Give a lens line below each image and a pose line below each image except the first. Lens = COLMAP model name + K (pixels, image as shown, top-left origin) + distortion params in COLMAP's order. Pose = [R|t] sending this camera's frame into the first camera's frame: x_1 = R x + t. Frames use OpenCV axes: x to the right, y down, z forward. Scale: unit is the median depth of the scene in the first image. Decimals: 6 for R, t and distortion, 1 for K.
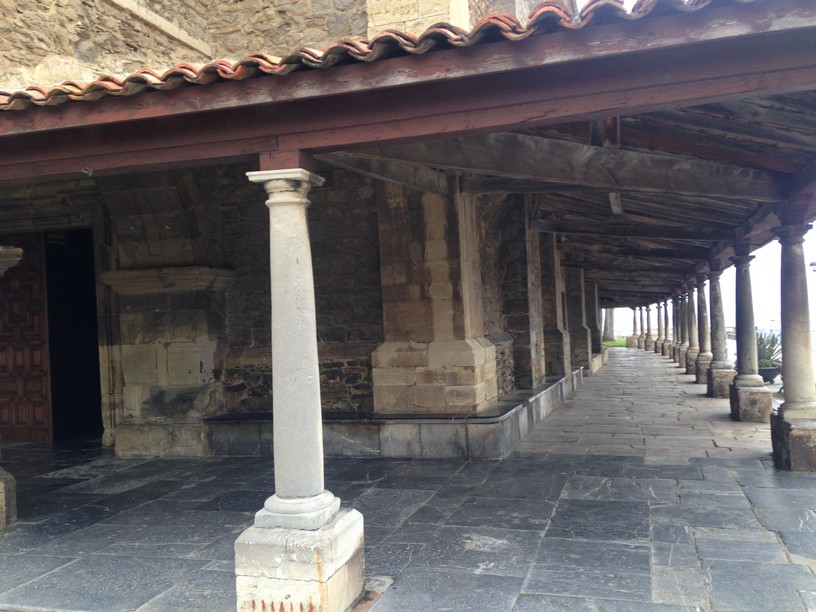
lens RADIAL K [[731.0, 0, 396.9], [0, 731.0, 298.2], [0, 0, 1]] dist [0.154480, -0.161517]
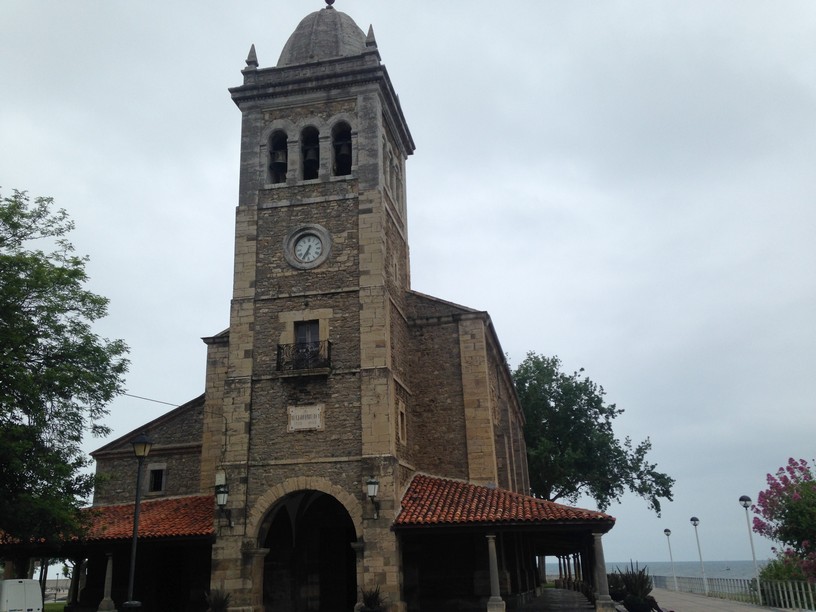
lens RADIAL K [[722.2, 0, 392.9], [0, 722.2, 305.9], [0, 0, 1]] dist [0.116285, 0.004383]
pose [[0.995492, 0.041391, 0.085334, -0.536484], [-0.013600, 0.952744, -0.303471, -0.047495], [-0.093862, 0.300942, 0.949012, -1.785445]]
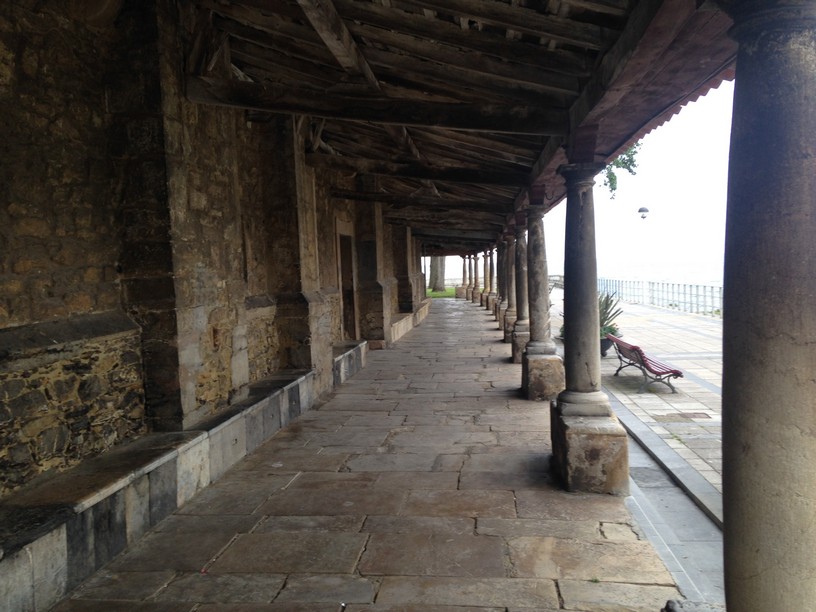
lens RADIAL K [[731.0, 0, 393.1], [0, 731.0, 291.1], [0, 0, 1]] dist [0.154480, -0.161517]
pose [[0.980146, -0.000104, 0.198275, 0.224425], [-0.012659, 0.997927, 0.063100, 0.000227], [-0.197871, -0.064358, 0.978113, 0.502242]]
